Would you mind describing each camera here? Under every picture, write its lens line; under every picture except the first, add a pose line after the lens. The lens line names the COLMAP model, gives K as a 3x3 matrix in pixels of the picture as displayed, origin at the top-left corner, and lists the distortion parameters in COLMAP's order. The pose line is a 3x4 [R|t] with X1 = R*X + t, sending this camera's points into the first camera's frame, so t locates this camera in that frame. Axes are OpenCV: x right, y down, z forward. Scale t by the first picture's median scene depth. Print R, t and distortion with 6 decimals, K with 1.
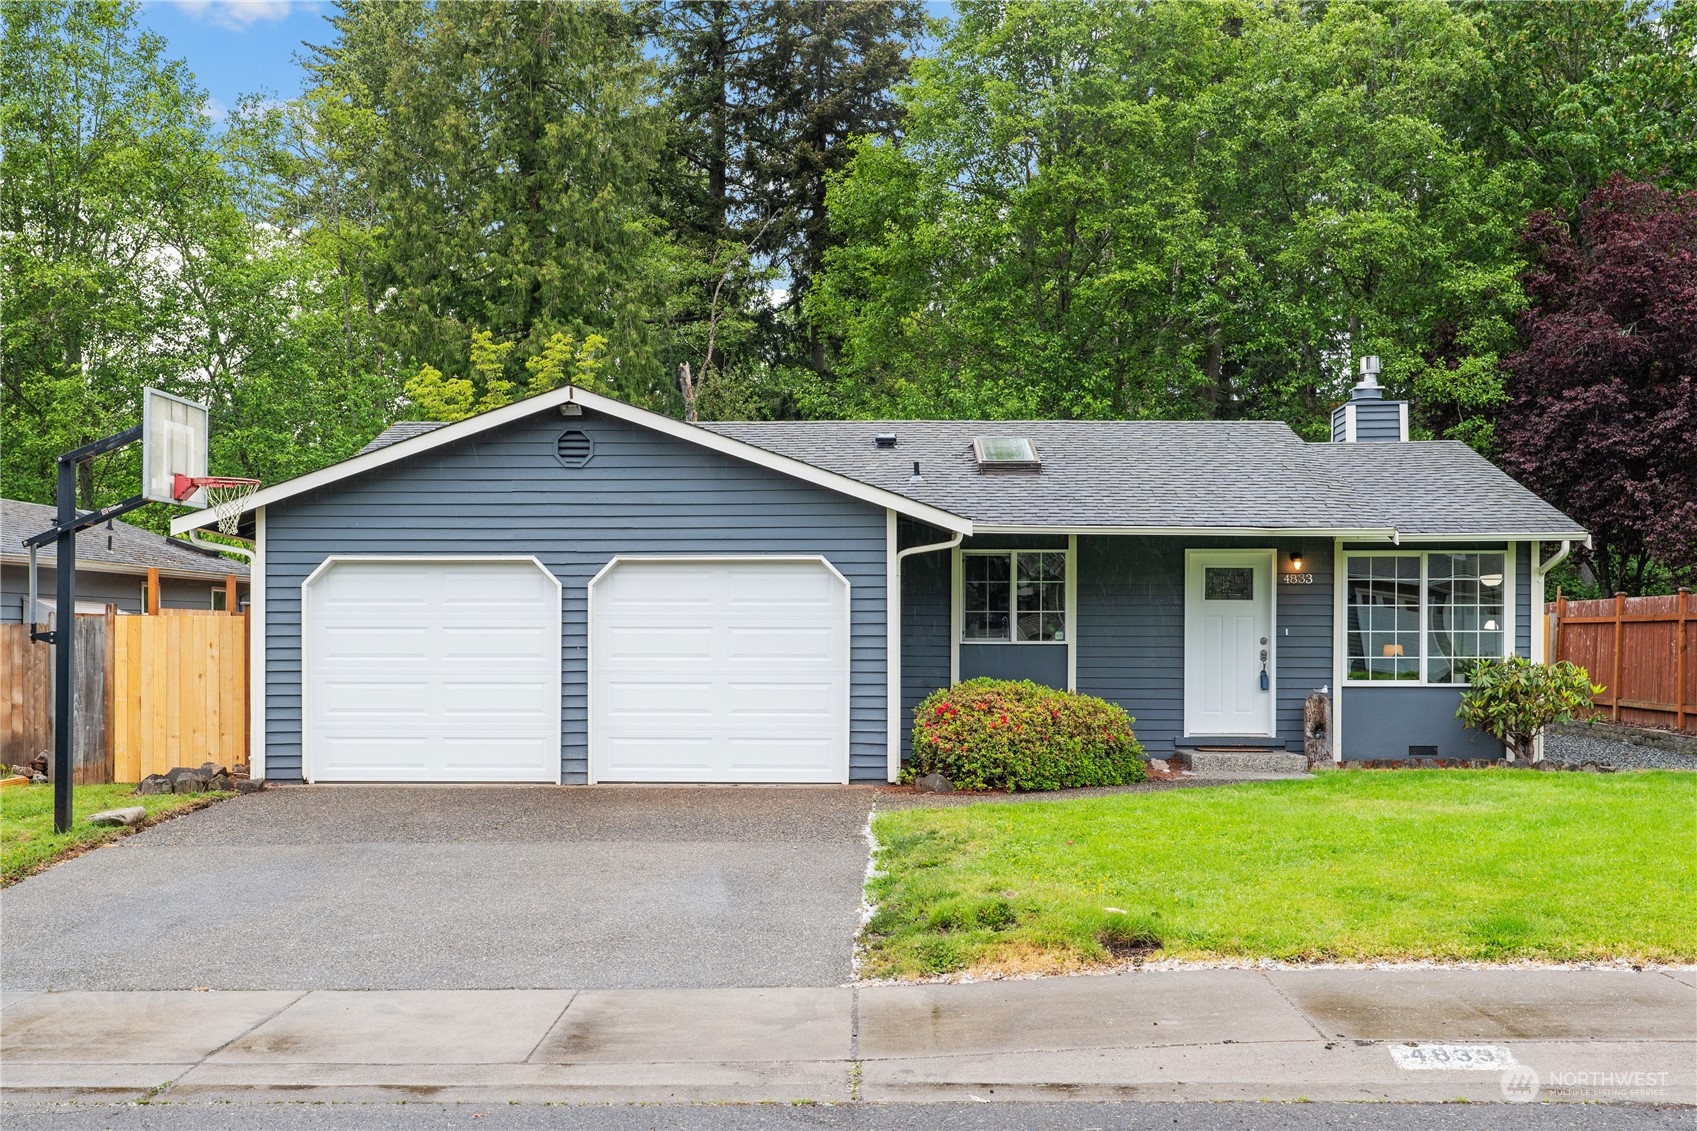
lens RADIAL K [[1762.0, 0, 849.2], [0, 1762.0, 574.9], [0, 0, 1]] dist [-0.019128, 0.000000]
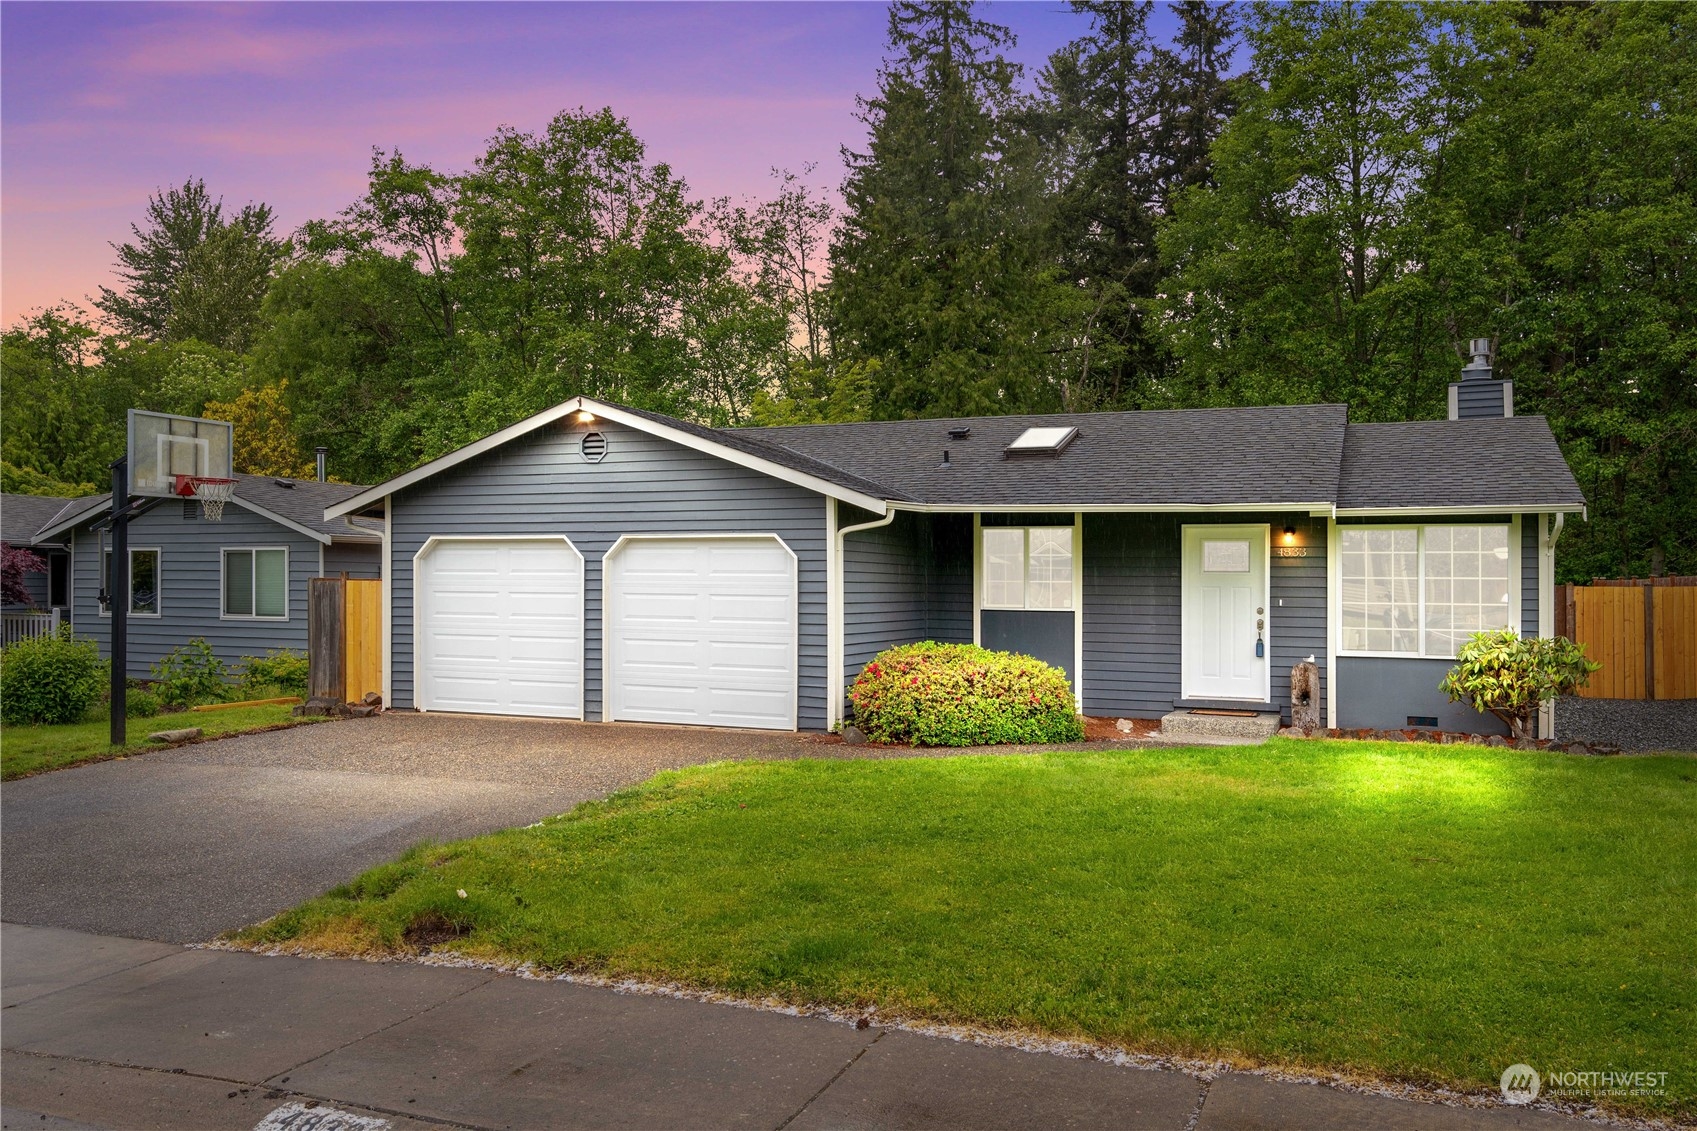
lens RADIAL K [[1318.5, 0, 847.1], [0, 1318.5, 551.5], [0, 0, 1]] dist [-0.004871, 0.018793]
pose [[0.938106, -0.001549, -0.346344, 0.280629], [0.002726, 0.999992, 0.002912, -0.001270], [0.346336, -0.003676, 0.938103, 0.173081]]
